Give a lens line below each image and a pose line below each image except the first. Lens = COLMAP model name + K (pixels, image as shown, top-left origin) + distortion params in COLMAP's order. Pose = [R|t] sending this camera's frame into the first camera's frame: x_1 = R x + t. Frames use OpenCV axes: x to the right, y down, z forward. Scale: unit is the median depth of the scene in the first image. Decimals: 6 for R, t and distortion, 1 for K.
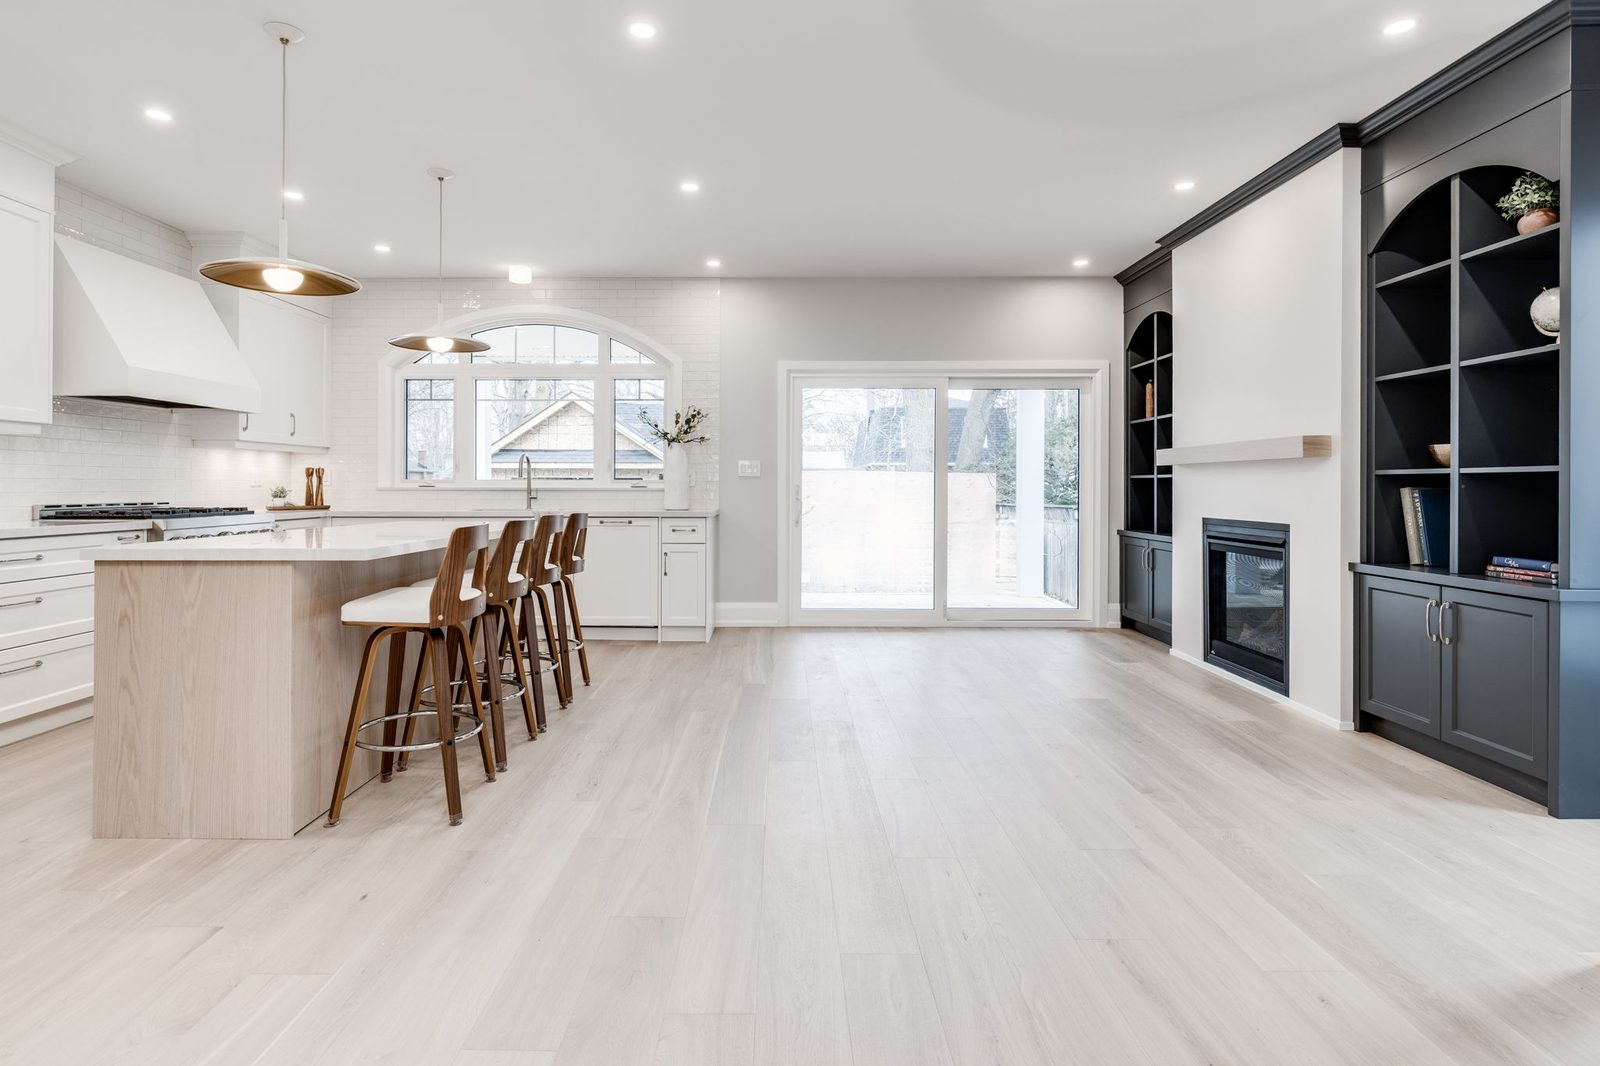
lens RADIAL K [[832.0, 0, 795.3], [0, 832.0, 481.5], [0, 0, 1]] dist [0.004078, 0.000240]
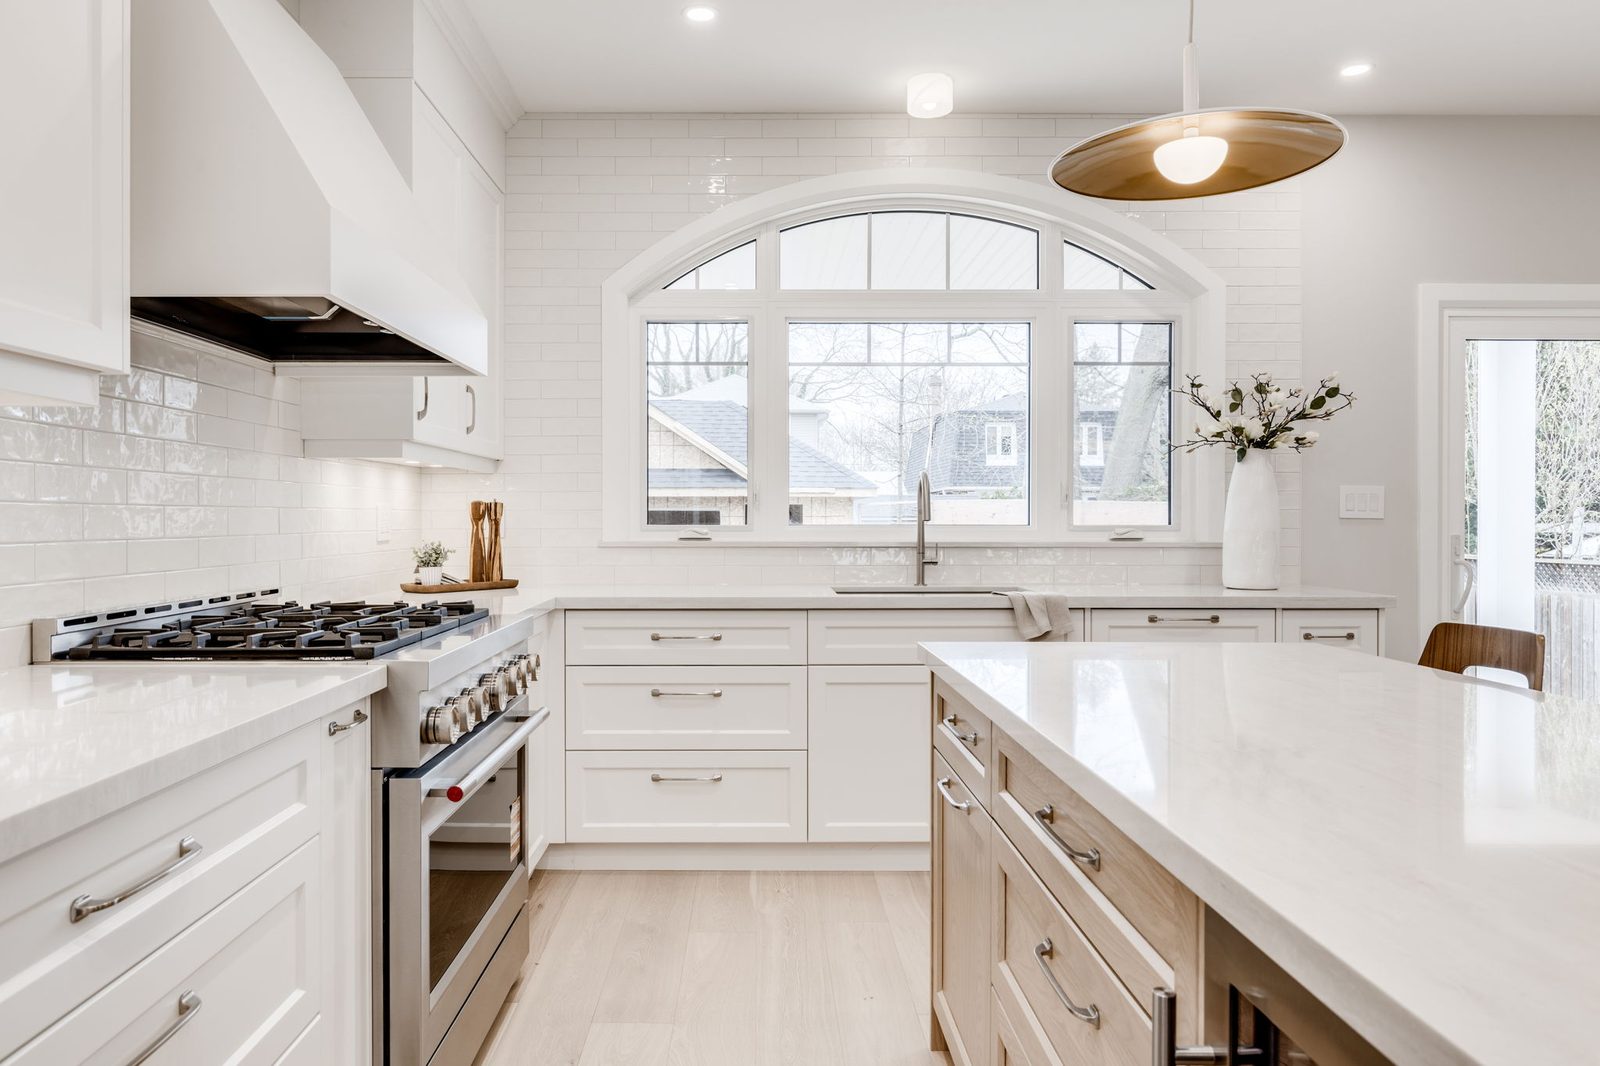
lens RADIAL K [[1081.7, 0, 793.2], [0, 1081.7, 532.7], [0, 0, 1]] dist [0.008121, -0.000034]
pose [[0.999670, -0.001367, 0.025649, -0.418555], [0.000850, 0.999796, 0.020178, -0.011132], [-0.025672, -0.020150, 0.999467, 0.374498]]
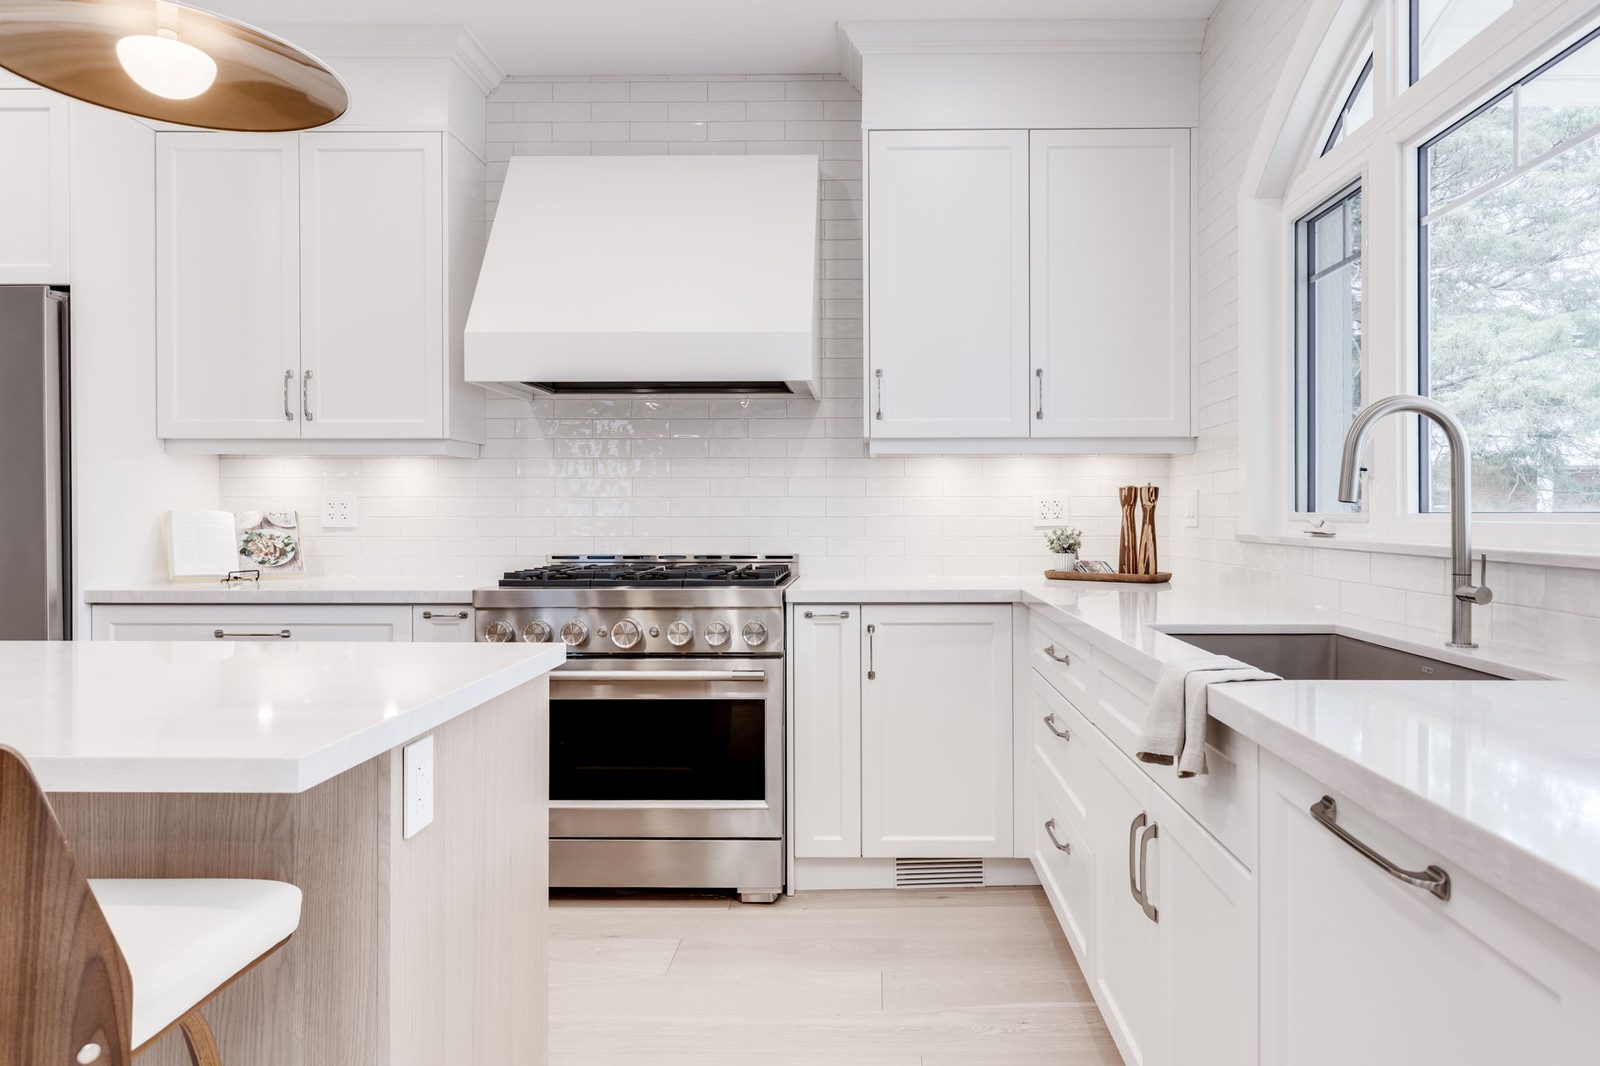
lens RADIAL K [[1003.3, 0, 819.3], [0, 1003.3, 508.4], [0, 0, 1]] dist [0.013814, 0.001689]
pose [[-0.031314, -0.004697, -0.999499, -0.047836], [0.007067, 0.999963, -0.004921, -0.003304], [0.999485, -0.007218, -0.031280, 0.854235]]
